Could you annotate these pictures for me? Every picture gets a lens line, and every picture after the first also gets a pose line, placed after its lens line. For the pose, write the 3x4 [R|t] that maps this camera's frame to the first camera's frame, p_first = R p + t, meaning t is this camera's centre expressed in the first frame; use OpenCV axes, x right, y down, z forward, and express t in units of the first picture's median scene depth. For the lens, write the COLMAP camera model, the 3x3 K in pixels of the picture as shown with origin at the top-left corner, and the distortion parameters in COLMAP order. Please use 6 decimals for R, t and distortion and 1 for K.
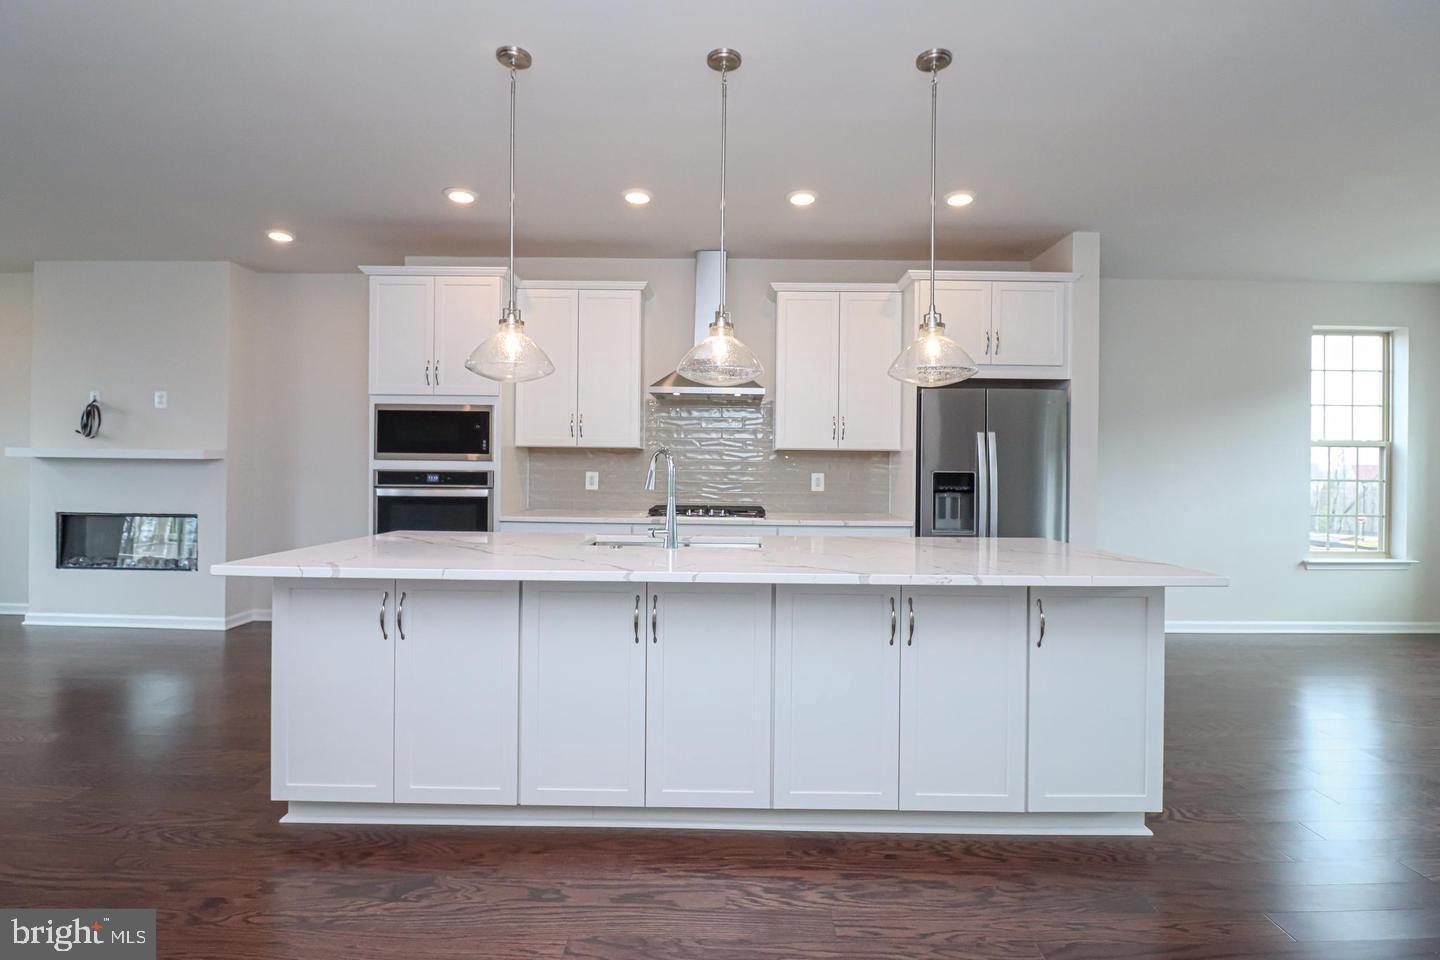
lens RADIAL K [[684.5, 0, 720.0], [0, 684.5, 480.0], [0, 0, 1]] dist [0.006107, -0.013819]
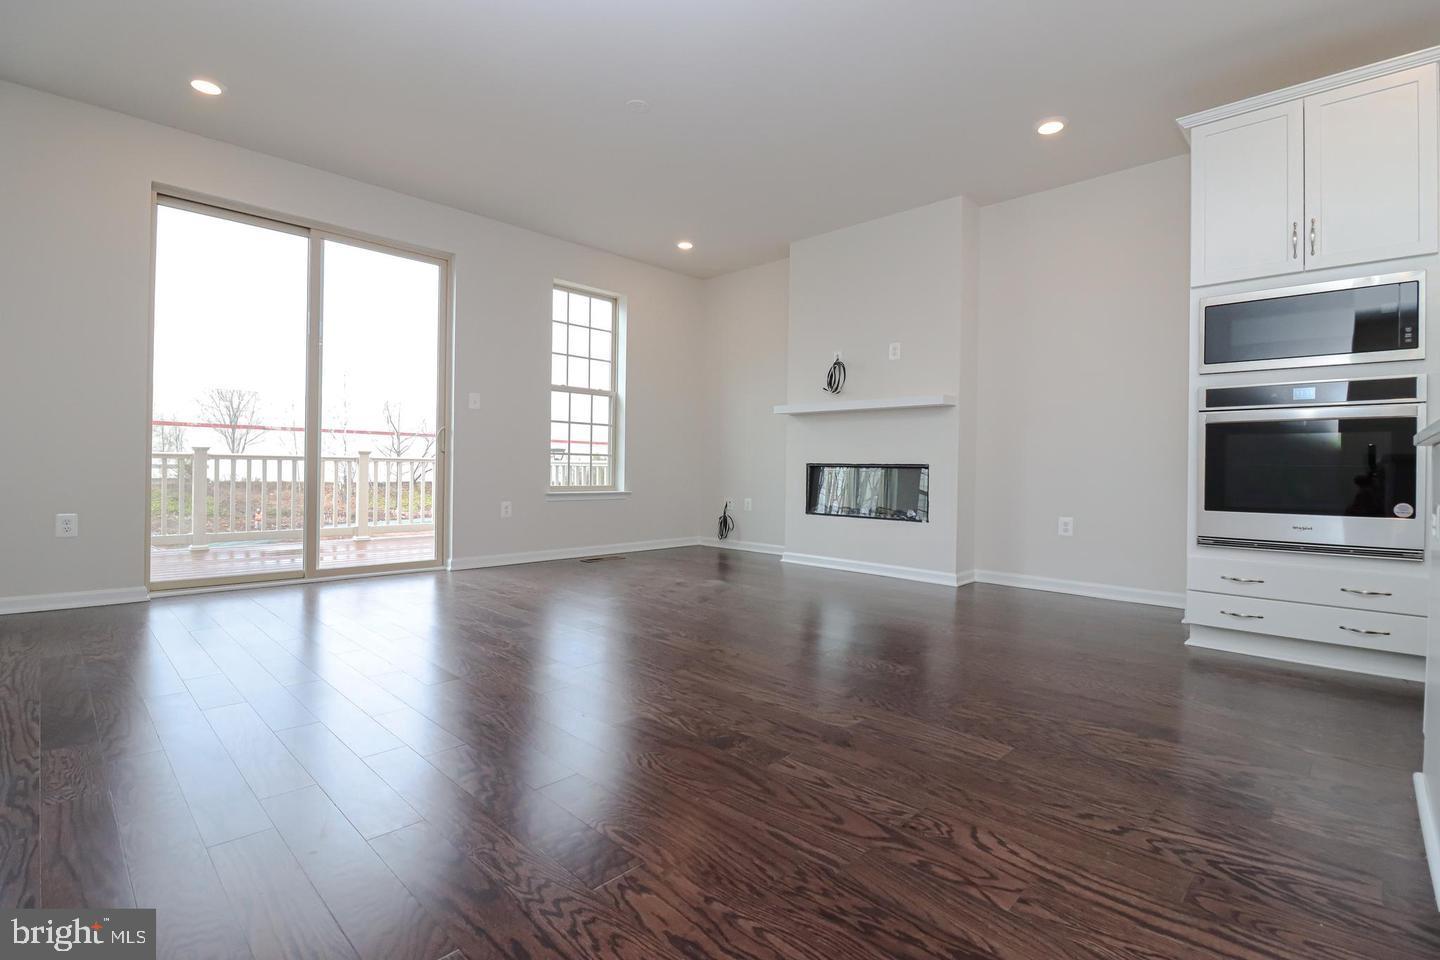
lens RADIAL K [[669.1, 0, 718.1], [0, 669.1, 472.4], [0, 0, 1]] dist [0.001116, -0.013699]
pose [[0.723234, 0.002078, -0.690600, -0.377983], [-0.013685, 0.999842, -0.011323, 0.089468], [0.690468, 0.017640, 0.723148, 0.123511]]
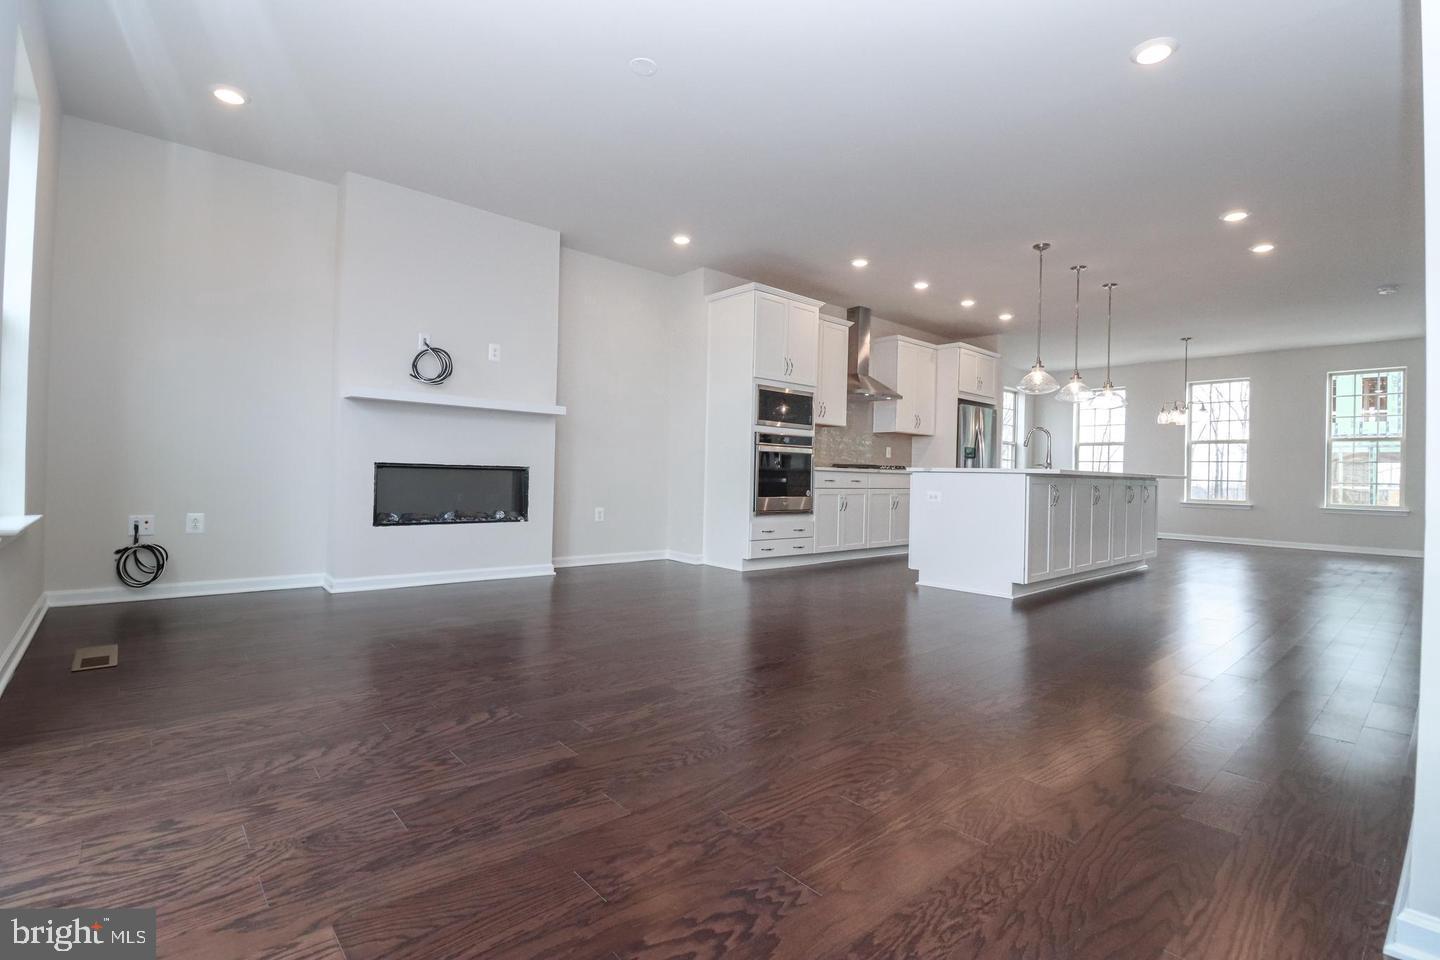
lens RADIAL K [[684.5, 0, 720.0], [0, 684.5, 480.0], [0, 0, 1]] dist [0.006107, -0.013819]
pose [[0.732649, 0.001077, 0.680606, -1.476043], [-0.004742, 0.999983, 0.003522, 0.076068], [-0.680590, -0.005808, 0.732641, 0.040824]]
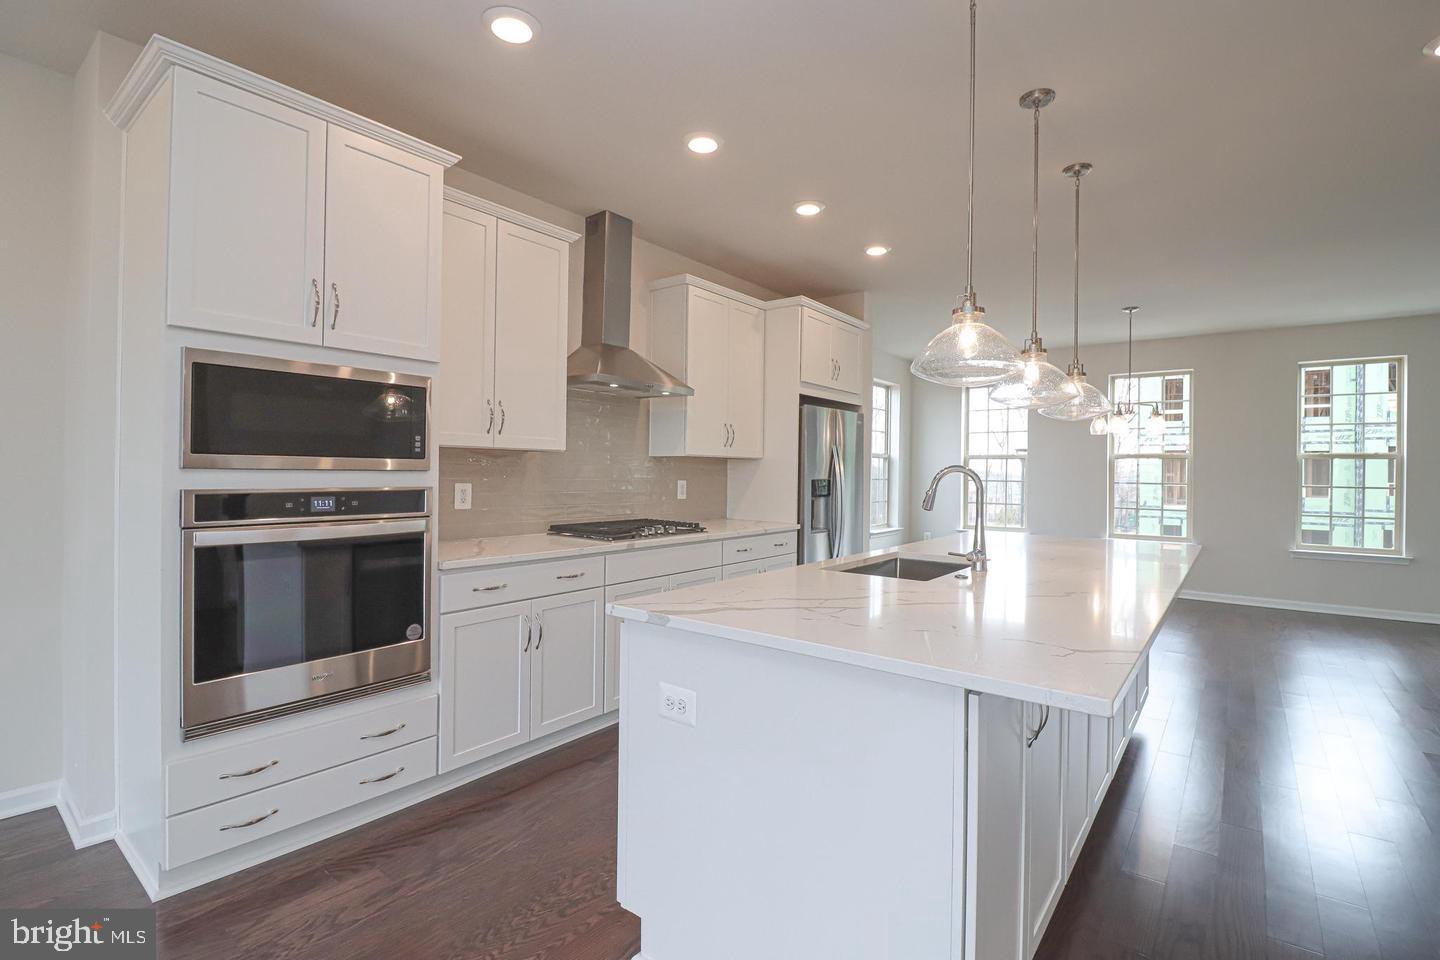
lens RADIAL K [[669.1, 0, 718.1], [0, 669.1, 472.4], [0, 0, 1]] dist [0.001116, -0.013699]
pose [[0.608660, -0.005726, 0.793410, -0.632131], [0.005150, 0.999981, 0.003266, -0.026590], [-0.793414, 0.002098, 0.608678, 0.436666]]
